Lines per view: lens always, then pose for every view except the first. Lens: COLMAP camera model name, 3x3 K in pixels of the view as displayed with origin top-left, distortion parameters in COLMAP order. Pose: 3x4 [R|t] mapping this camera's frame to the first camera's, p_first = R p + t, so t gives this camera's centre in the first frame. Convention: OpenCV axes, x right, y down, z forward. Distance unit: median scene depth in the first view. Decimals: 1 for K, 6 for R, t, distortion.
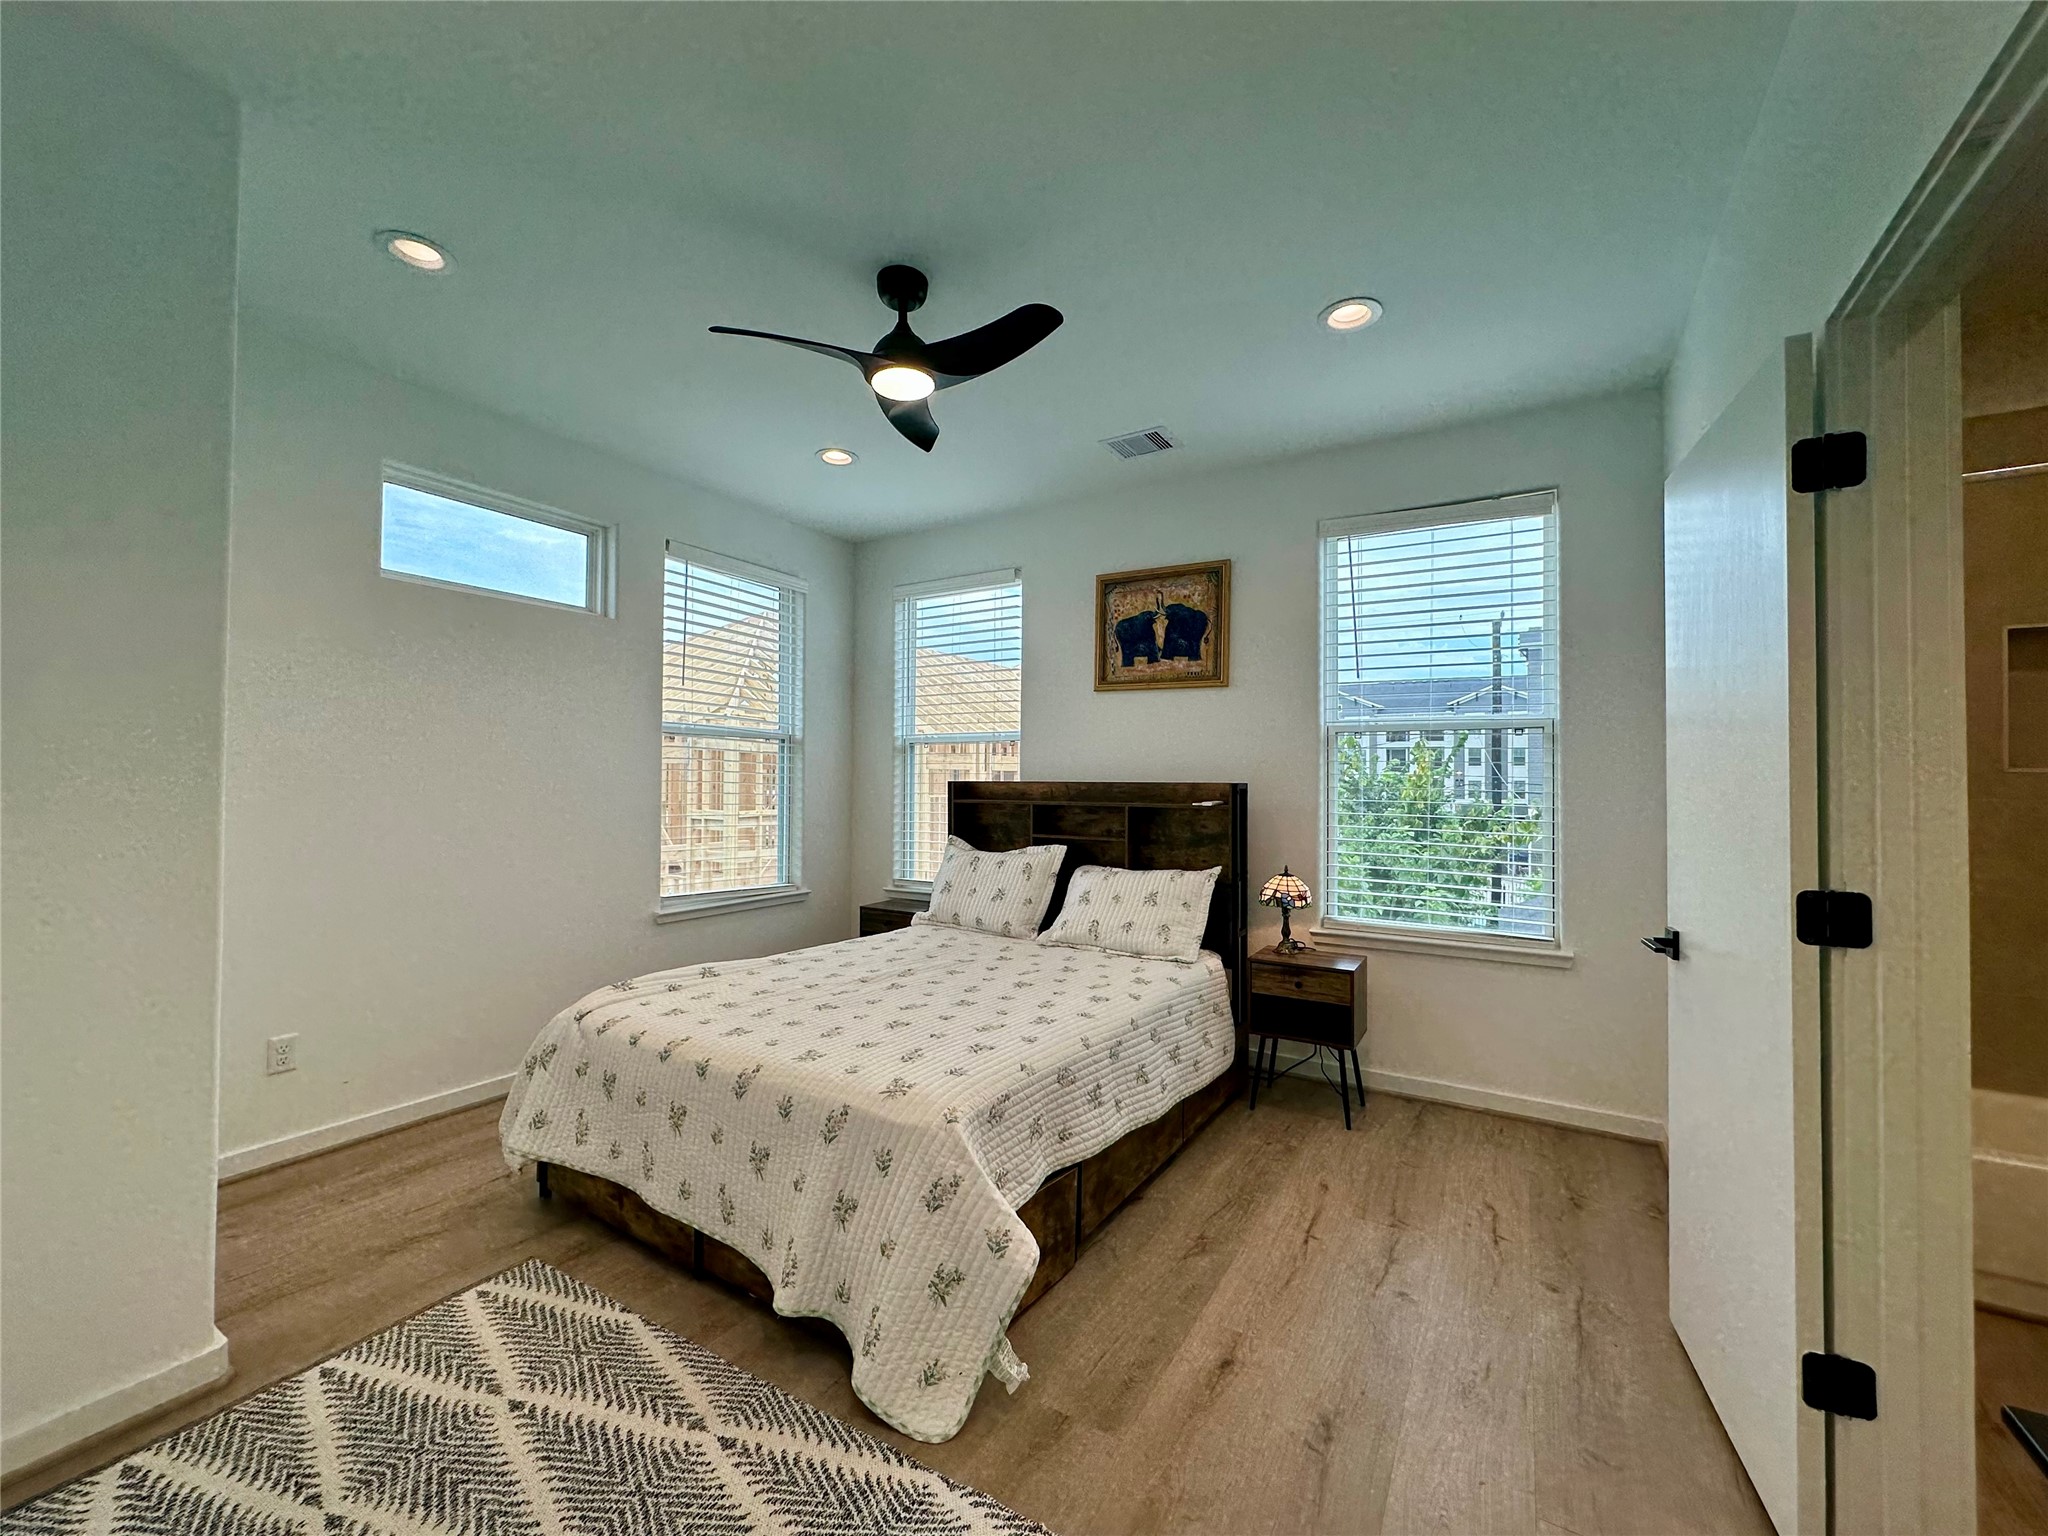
lens RADIAL K [[815.2, 0, 1026.8], [0, 815.2, 773.1], [0, 0, 1]] dist [-0.003726, 0.000802]
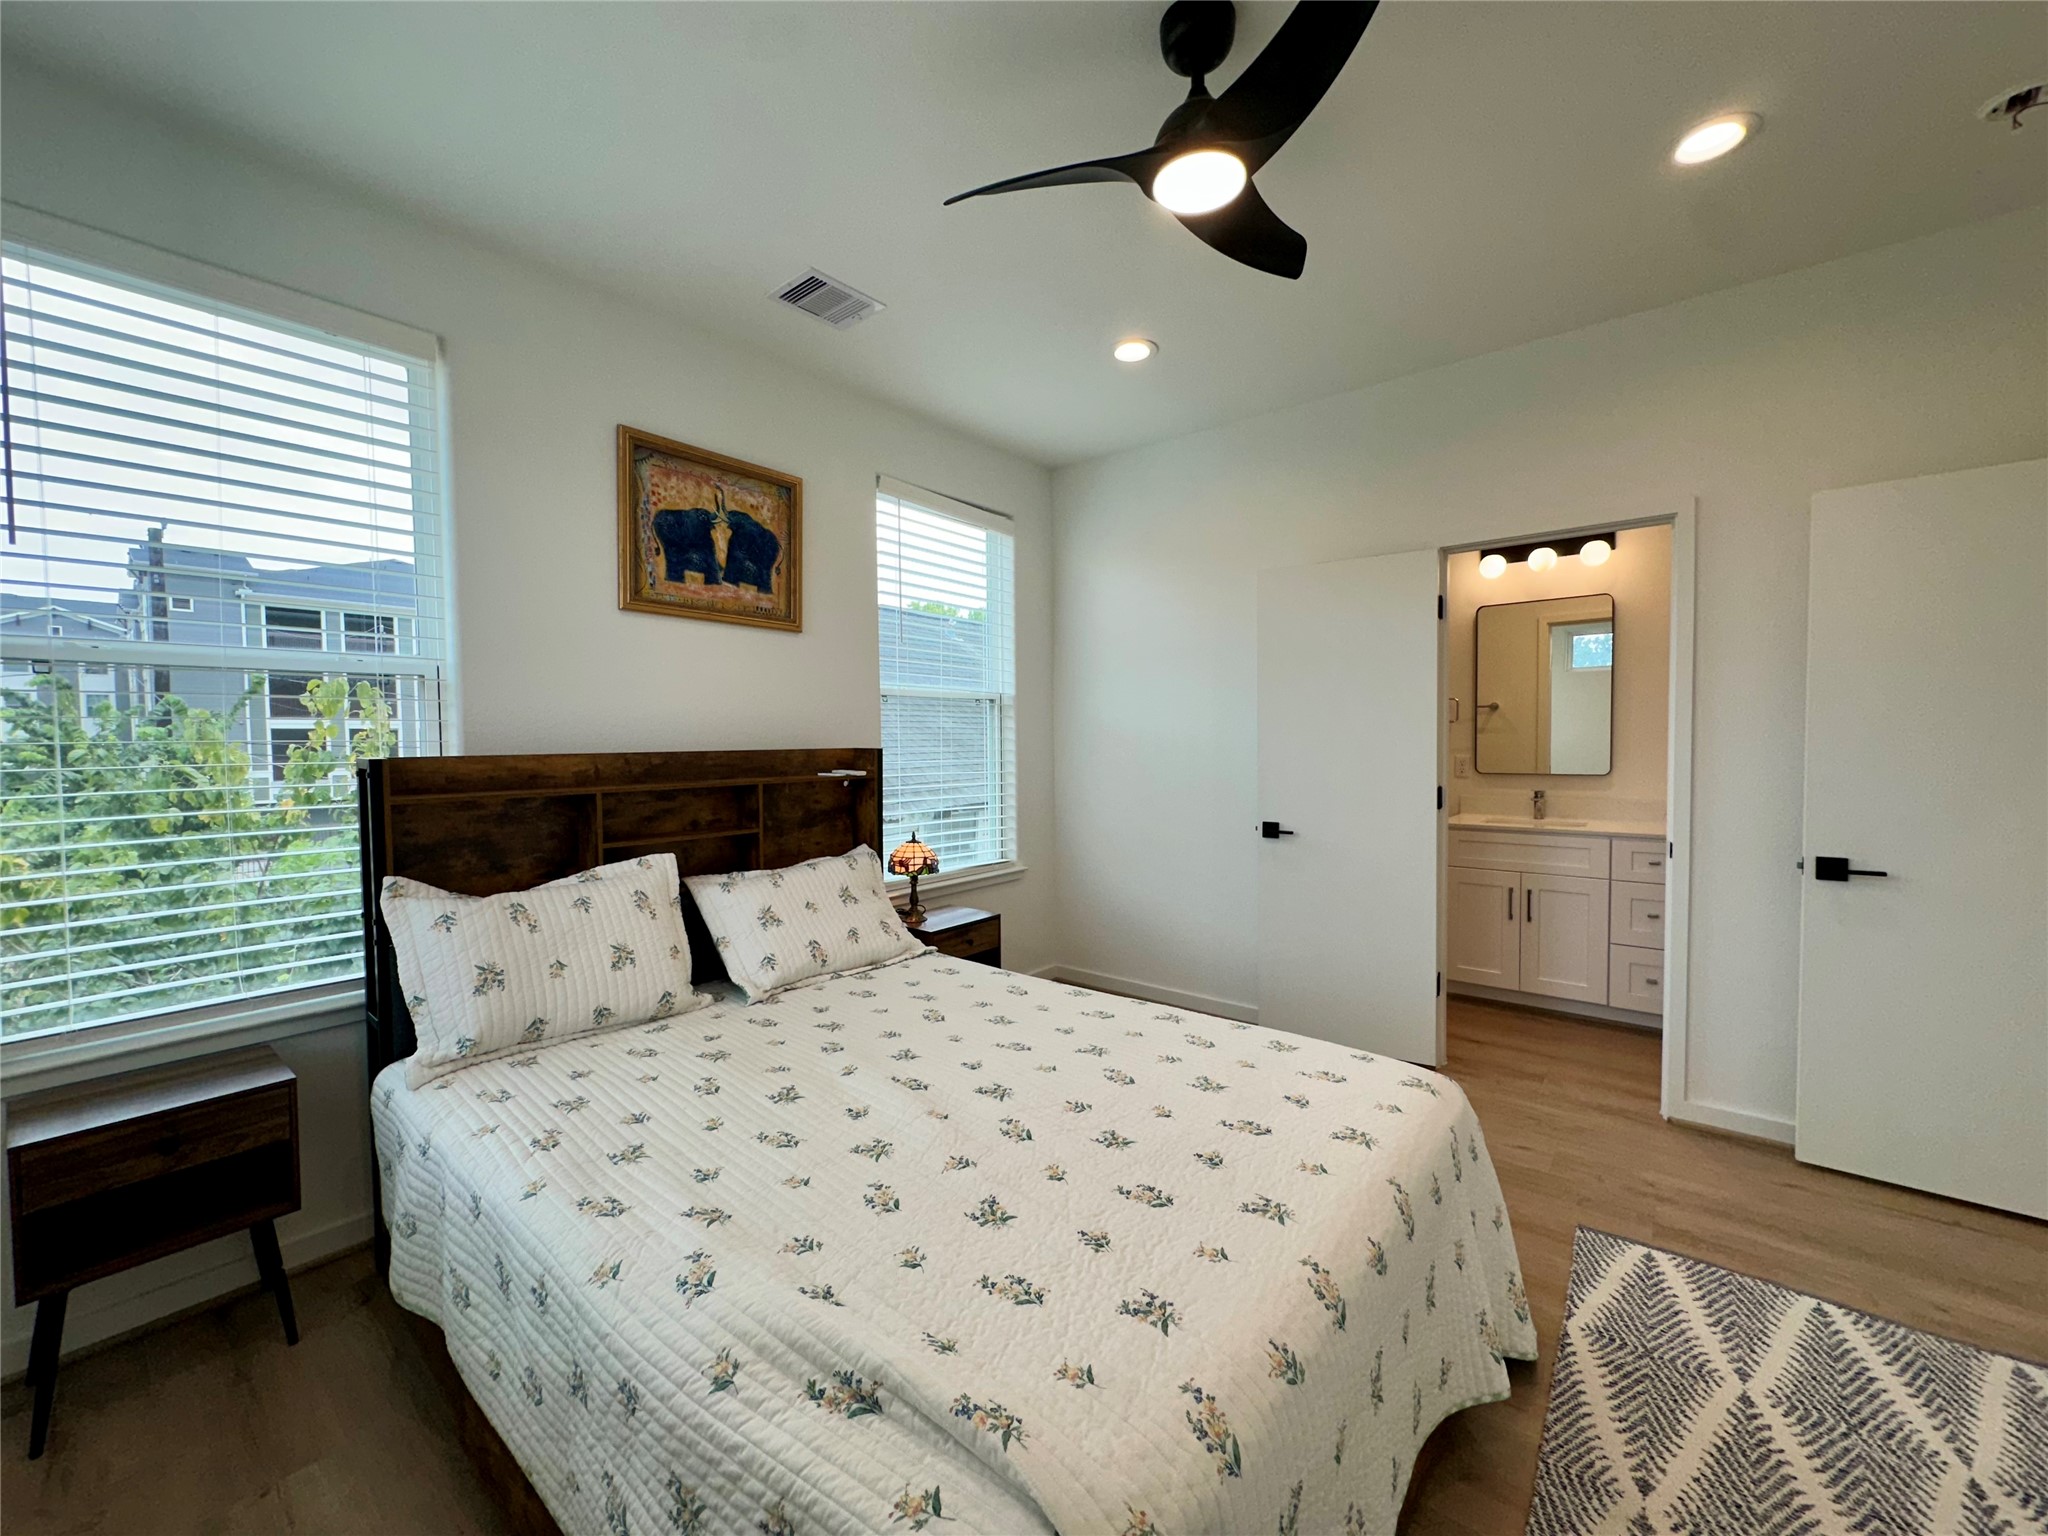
lens RADIAL K [[815.2, 0, 1021.5], [0, 815.2, 774.8], [0, 0, 1]] dist [-0.003726, 0.000802]
pose [[0.146959, -0.056261, 0.987541, -0.608298], [-0.001261, 0.998370, 0.057066, -0.009794], [-0.989142, -0.009632, 0.146649, 0.718551]]
